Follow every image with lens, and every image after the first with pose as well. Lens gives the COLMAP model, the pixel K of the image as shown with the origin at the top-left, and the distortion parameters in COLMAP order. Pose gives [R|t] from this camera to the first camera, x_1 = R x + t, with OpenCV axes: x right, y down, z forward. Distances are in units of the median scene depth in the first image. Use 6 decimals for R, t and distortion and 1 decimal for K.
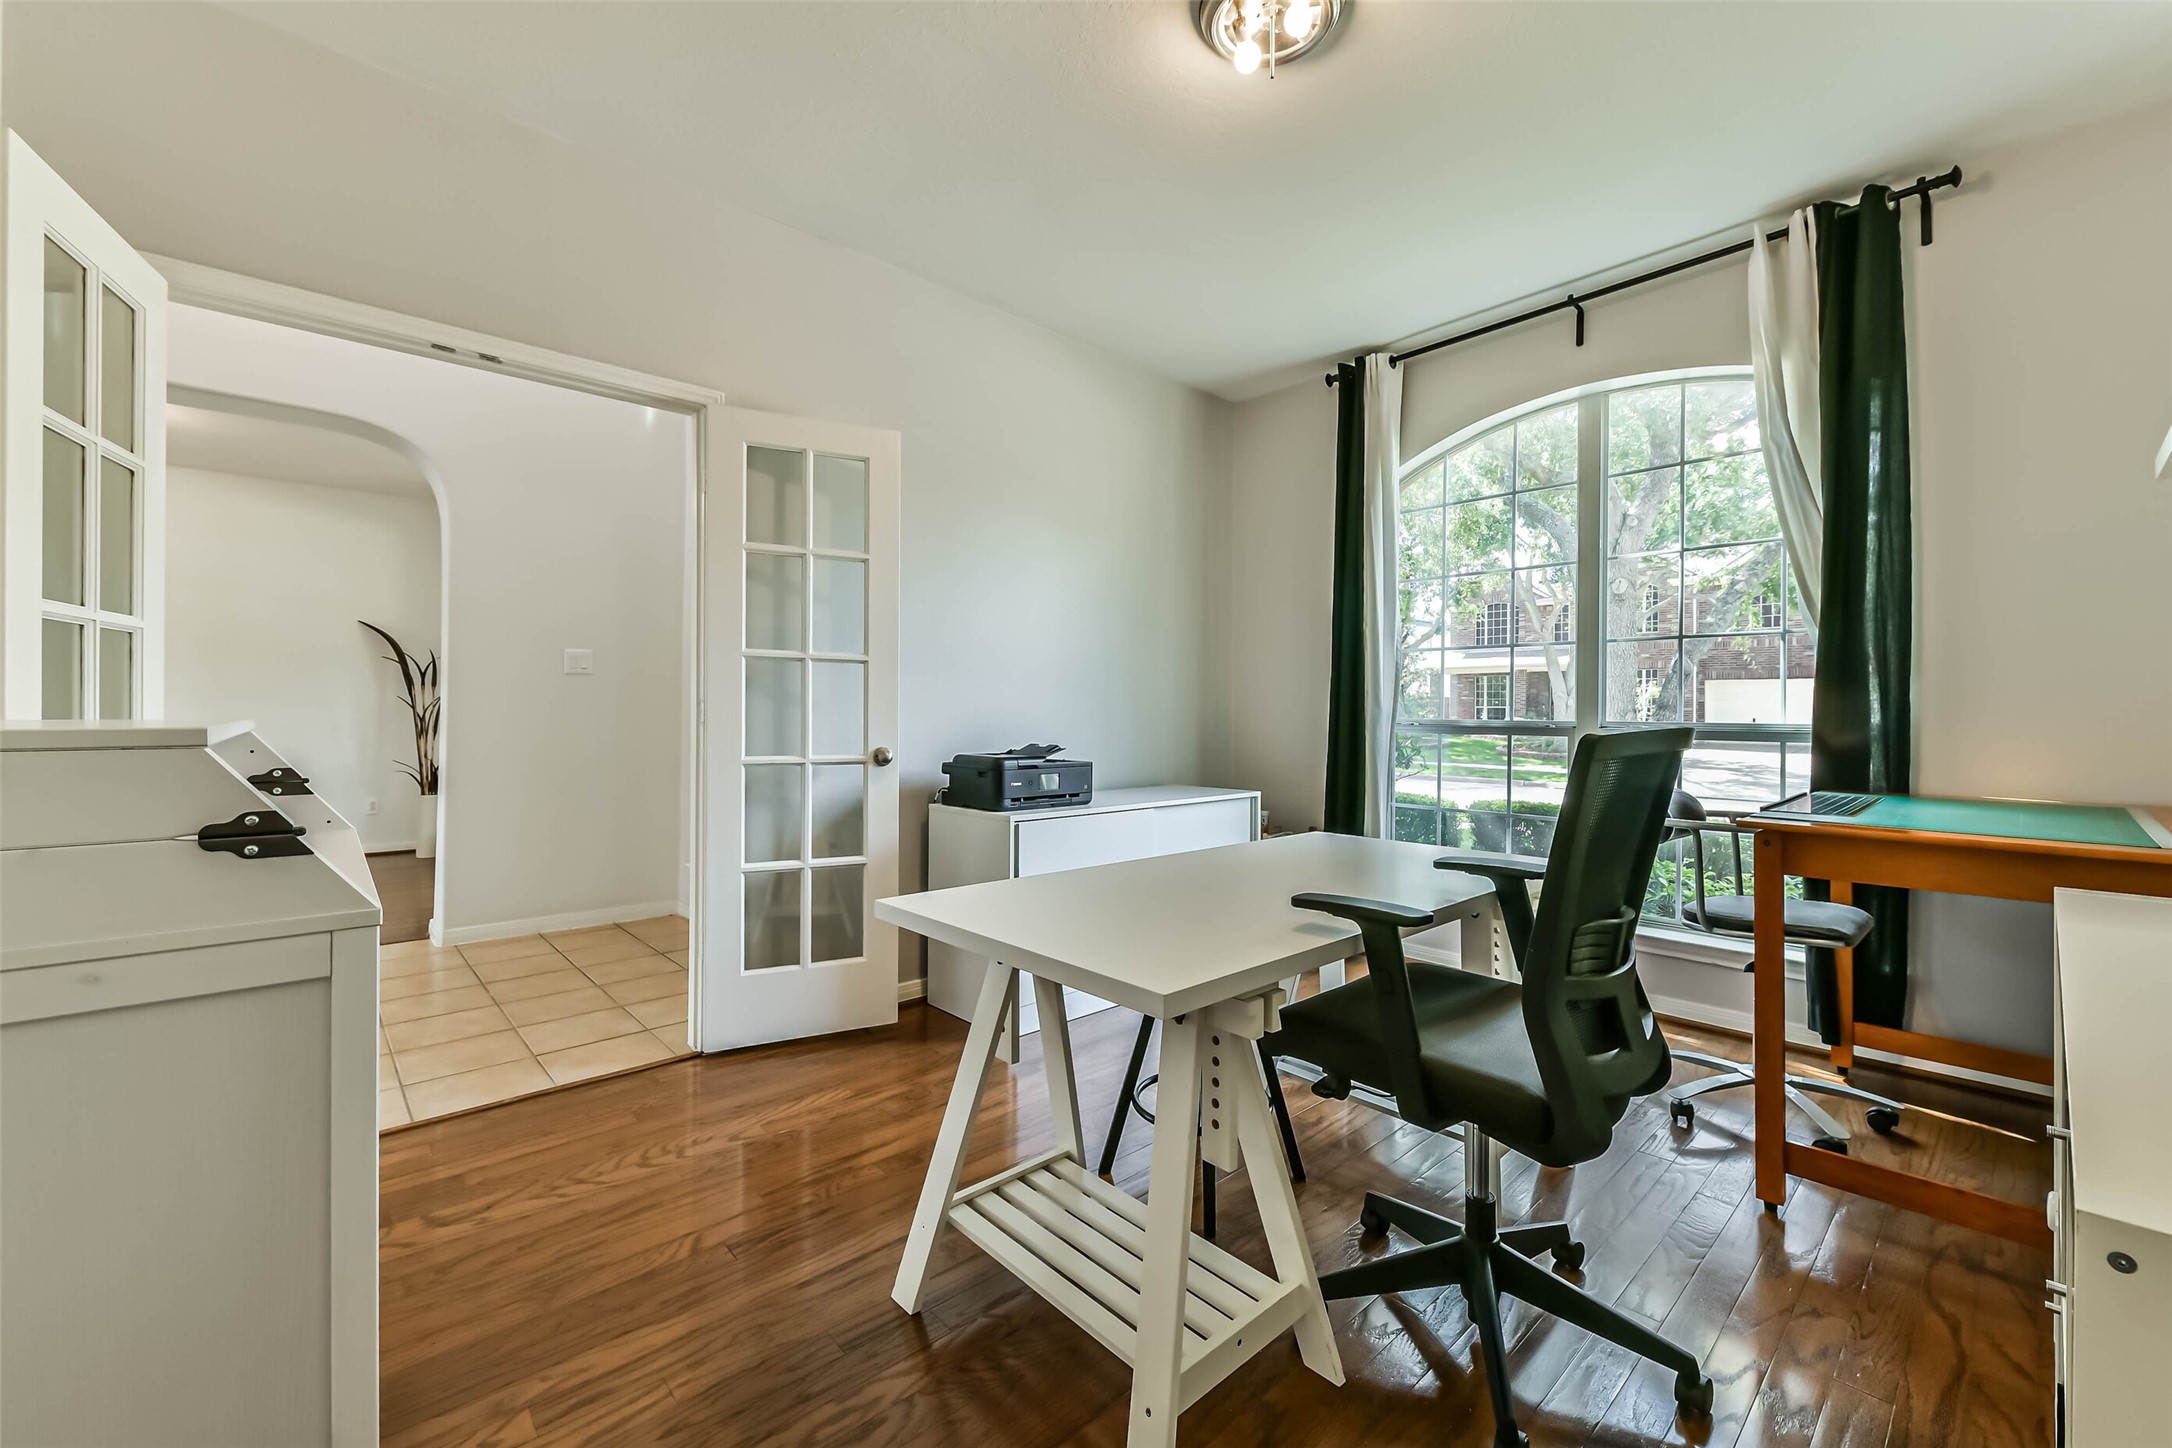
lens RADIAL K [[863.7, 0, 1074.2], [0, 863.7, 715.6], [0, 0, 1]] dist [0.026927, 0.000001]
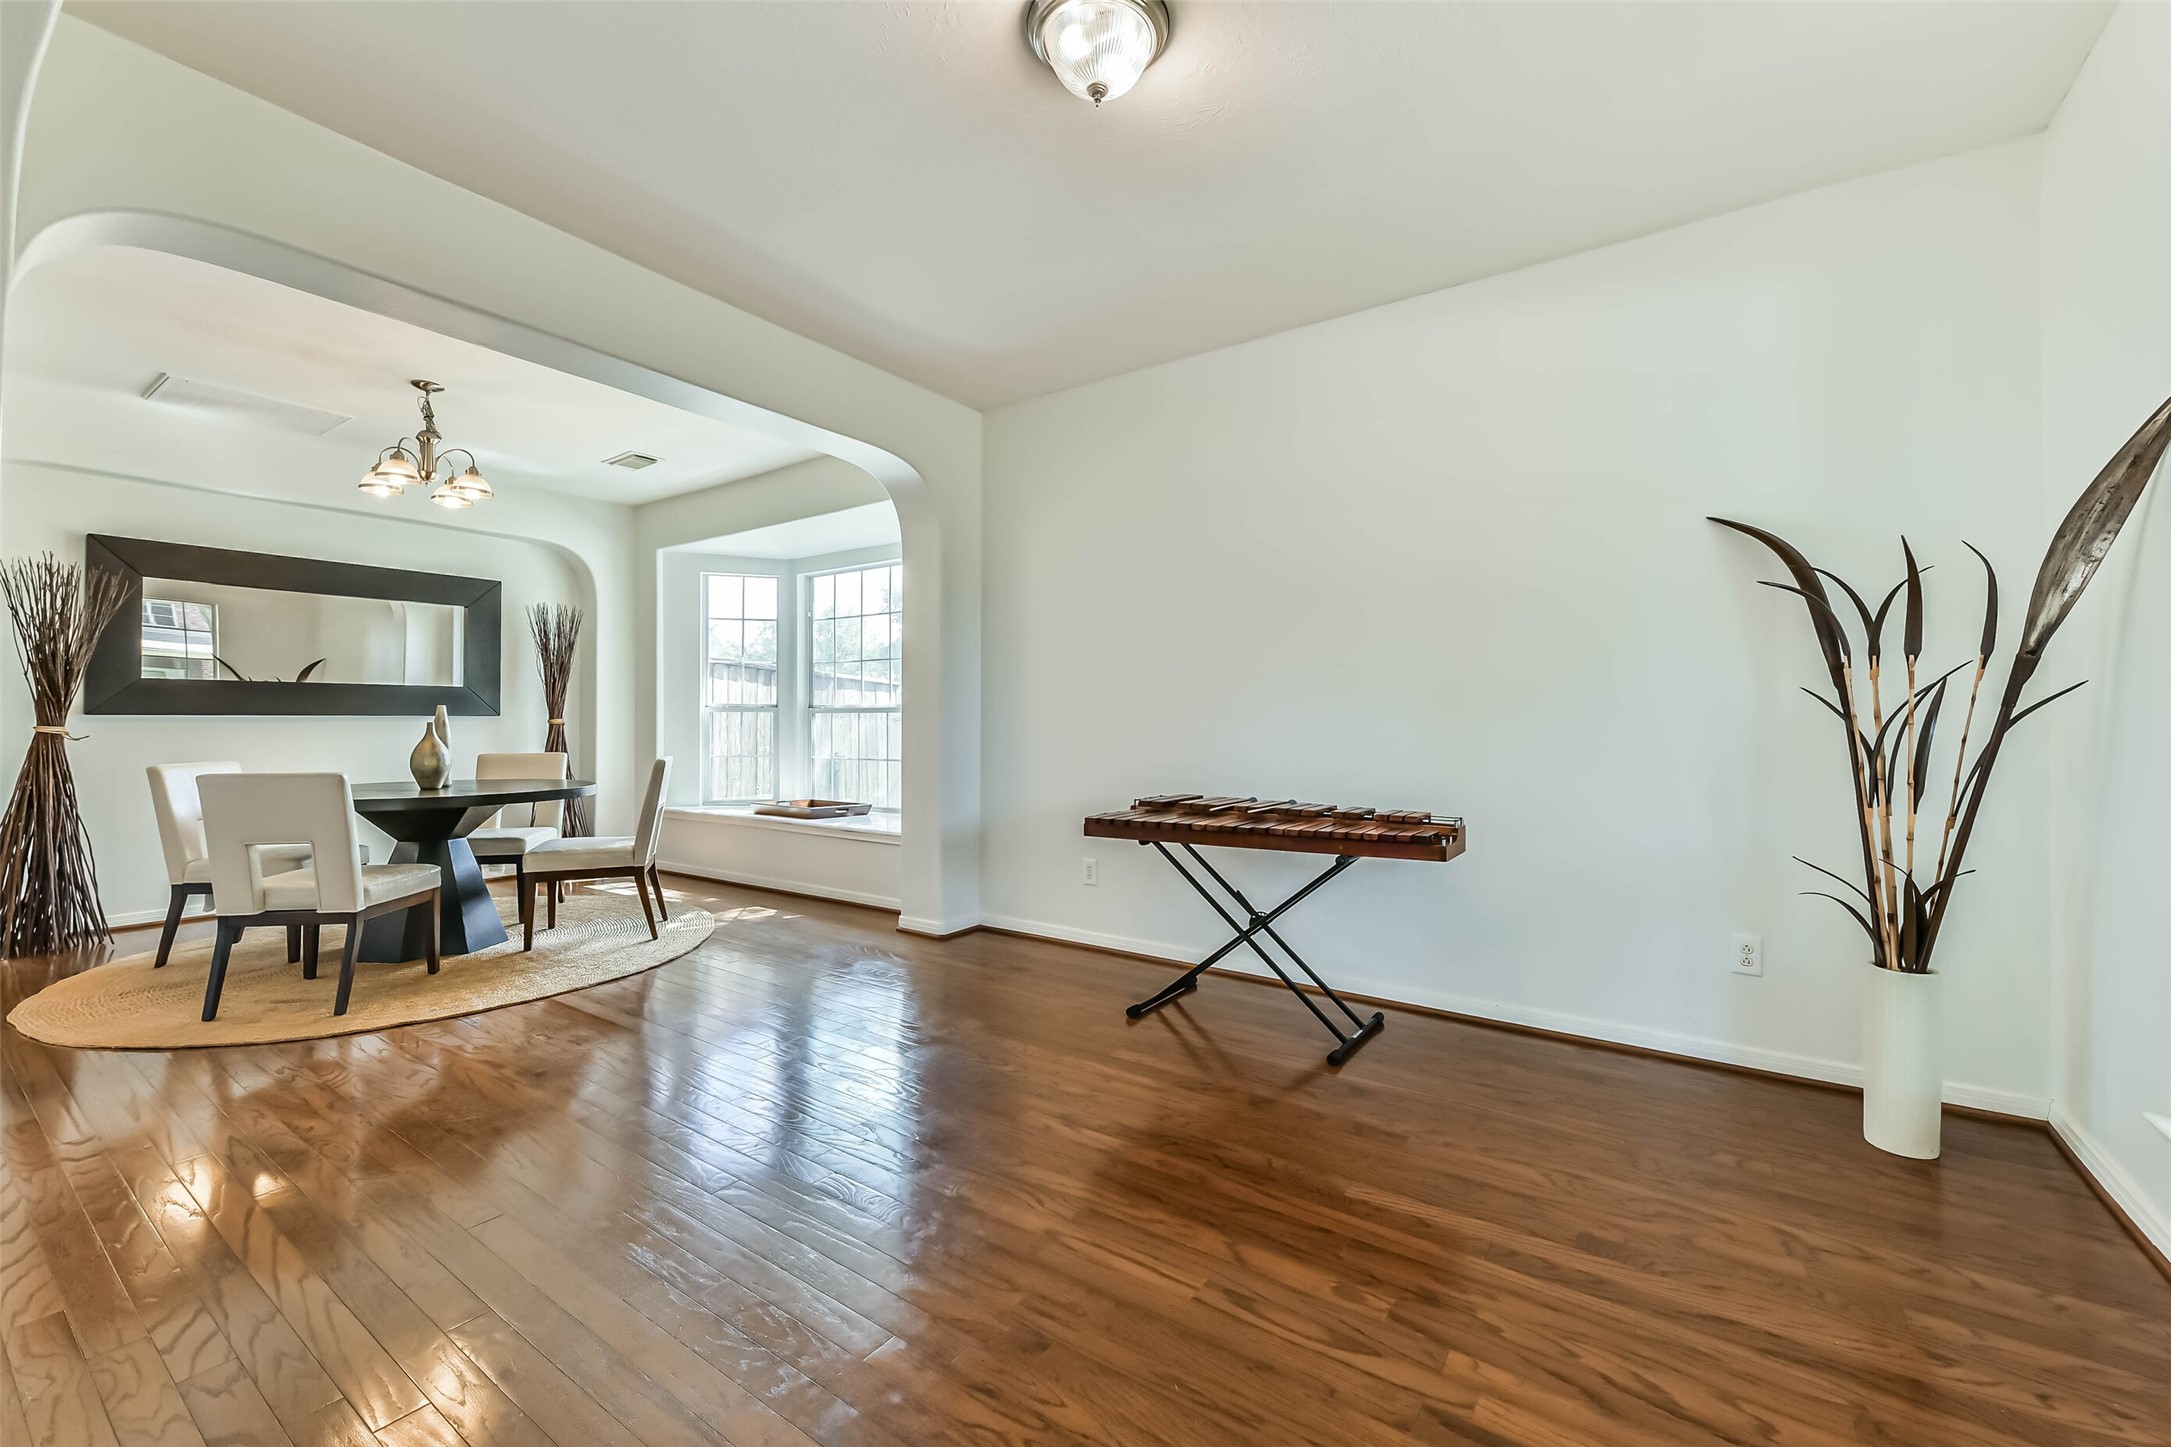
lens RADIAL K [[863.3, 0, 1073.1], [0, 863.3, 714.7], [0, 0, 1]] dist [0.026927, 0.000001]
pose [[0.202963, -0.015289, -0.979067, -0.465829], [0.003943, 0.999883, -0.014796, -0.006717], [0.979179, -0.000858, 0.202999, 0.618668]]
